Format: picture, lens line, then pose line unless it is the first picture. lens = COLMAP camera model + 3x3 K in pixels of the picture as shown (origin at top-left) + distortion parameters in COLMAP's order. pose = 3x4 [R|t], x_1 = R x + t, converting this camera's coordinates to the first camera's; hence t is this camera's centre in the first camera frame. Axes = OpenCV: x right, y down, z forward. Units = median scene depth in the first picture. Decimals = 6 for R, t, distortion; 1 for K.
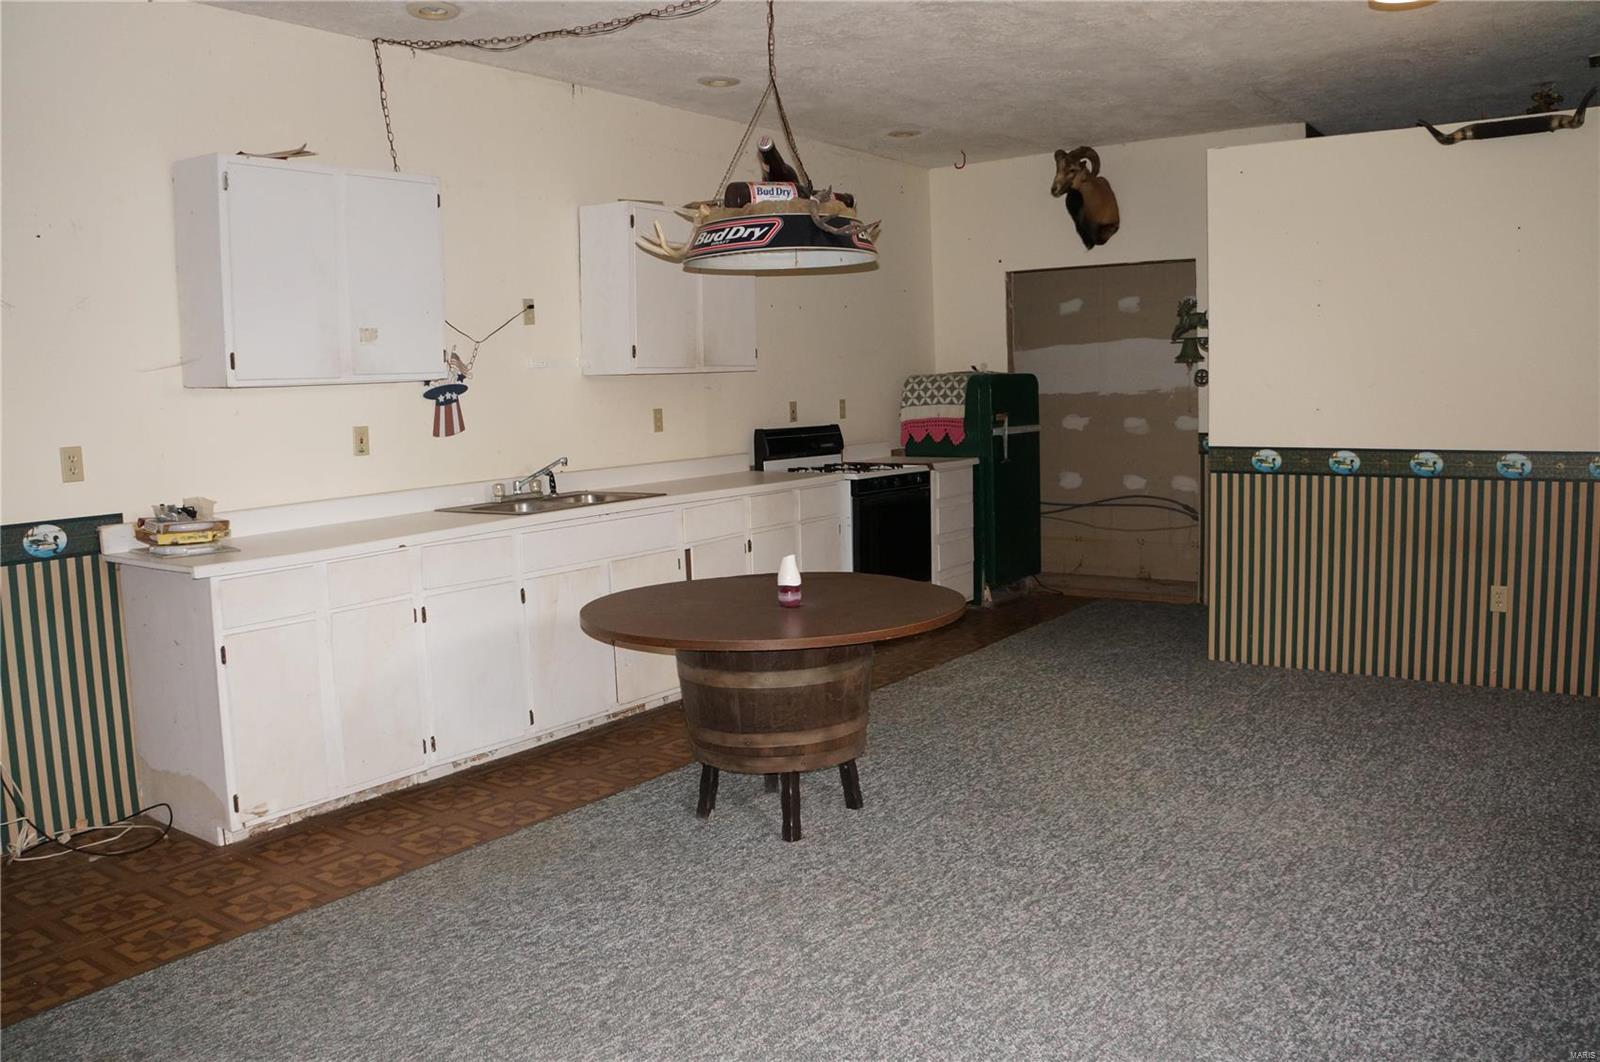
lens RADIAL K [[1264.8, 0, 800.0], [0, 1264.8, 531.0], [0, 0, 1]] dist [-0.178153, 0.120750]
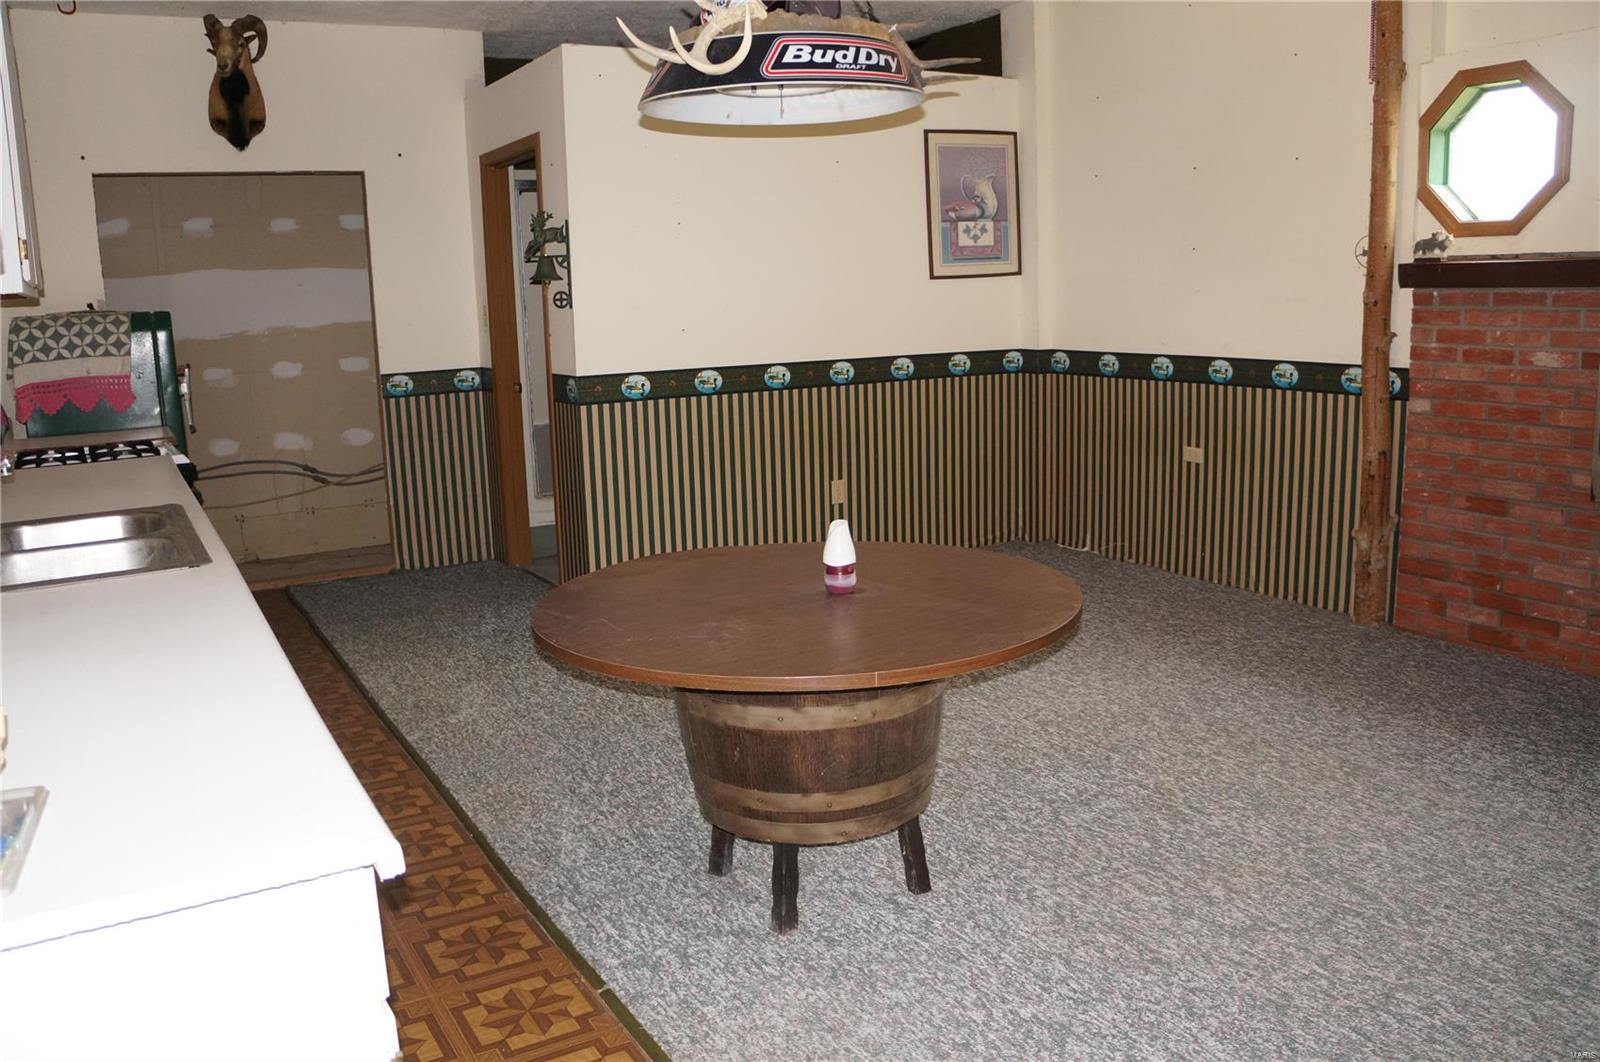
lens RADIAL K [[1264.8, 0, 800.0], [0, 1264.8, 531.0], [0, 0, 1]] dist [-0.178153, 0.120750]
pose [[0.398178, -0.155284, 0.904069, -0.462289], [0.126989, 0.985409, 0.113326, -0.041642], [-0.908476, 0.069683, 0.412088, 0.501247]]
